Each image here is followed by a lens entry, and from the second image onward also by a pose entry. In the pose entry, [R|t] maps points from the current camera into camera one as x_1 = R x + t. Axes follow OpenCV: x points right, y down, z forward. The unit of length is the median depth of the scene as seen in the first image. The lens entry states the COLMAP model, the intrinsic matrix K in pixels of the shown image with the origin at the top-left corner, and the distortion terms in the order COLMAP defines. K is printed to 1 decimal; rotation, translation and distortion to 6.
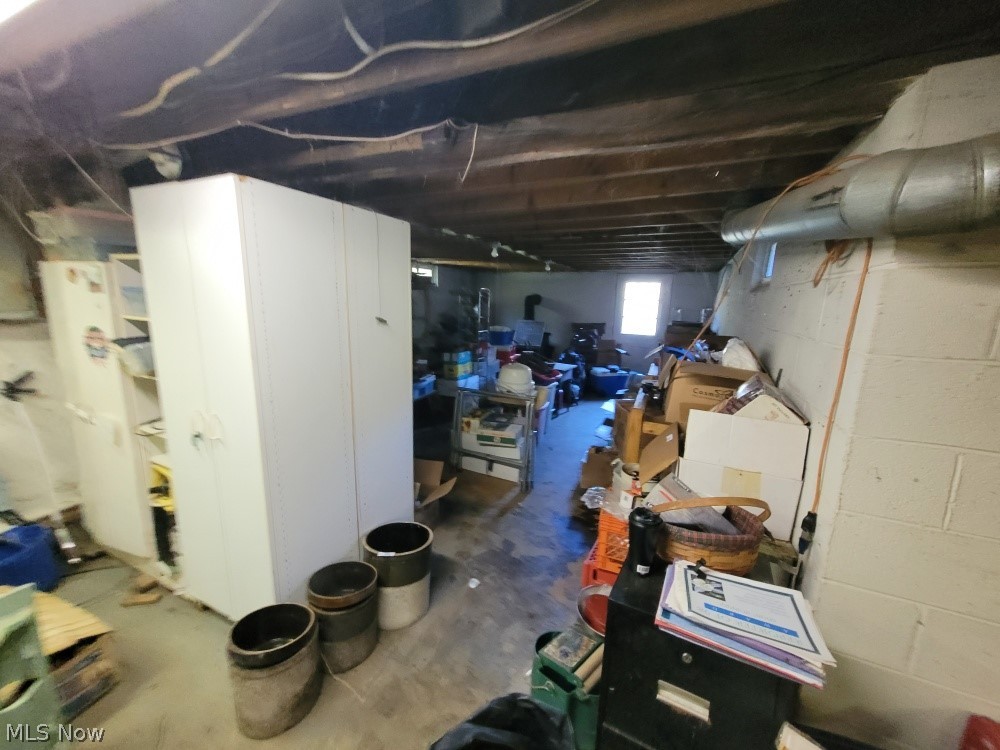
lens RADIAL K [[392.0, 0, 509.7], [0, 392.0, 373.6], [0, 0, 1]] dist [0.001091, -0.000397]
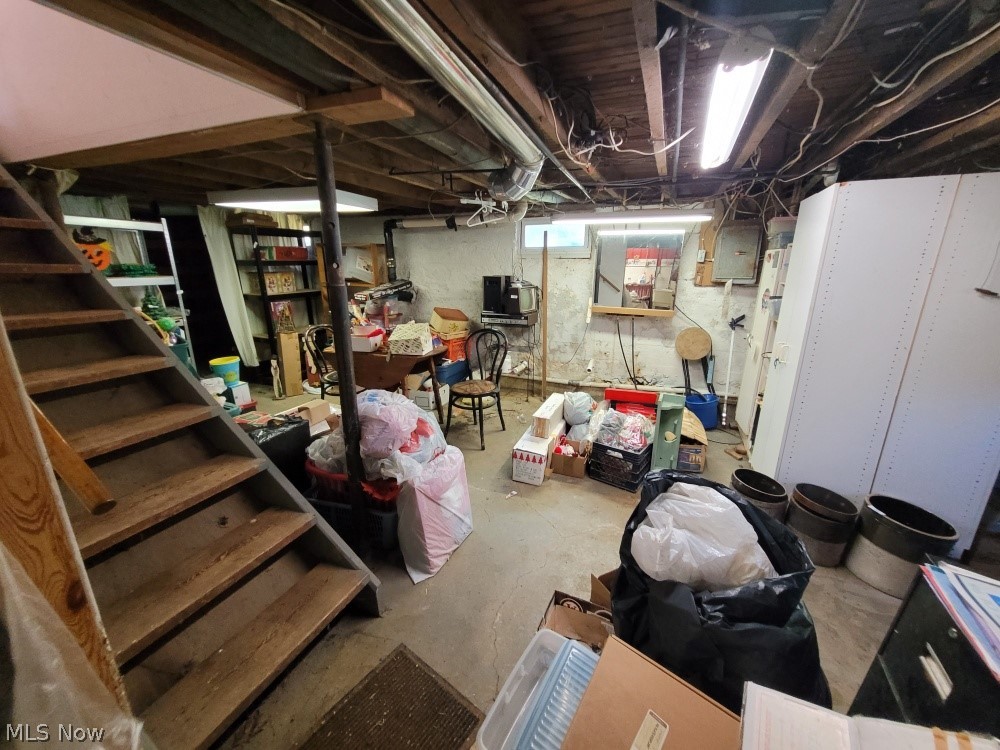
lens RADIAL K [[392.0, 0, 509.7], [0, 392.0, 373.6], [0, 0, 1]] dist [0.001091, -0.000397]
pose [[0.025956, 0.239728, -0.970493, 0.199047], [-0.199515, 0.952531, 0.229955, 0.019091], [0.979551, 0.187660, 0.072553, -0.042221]]
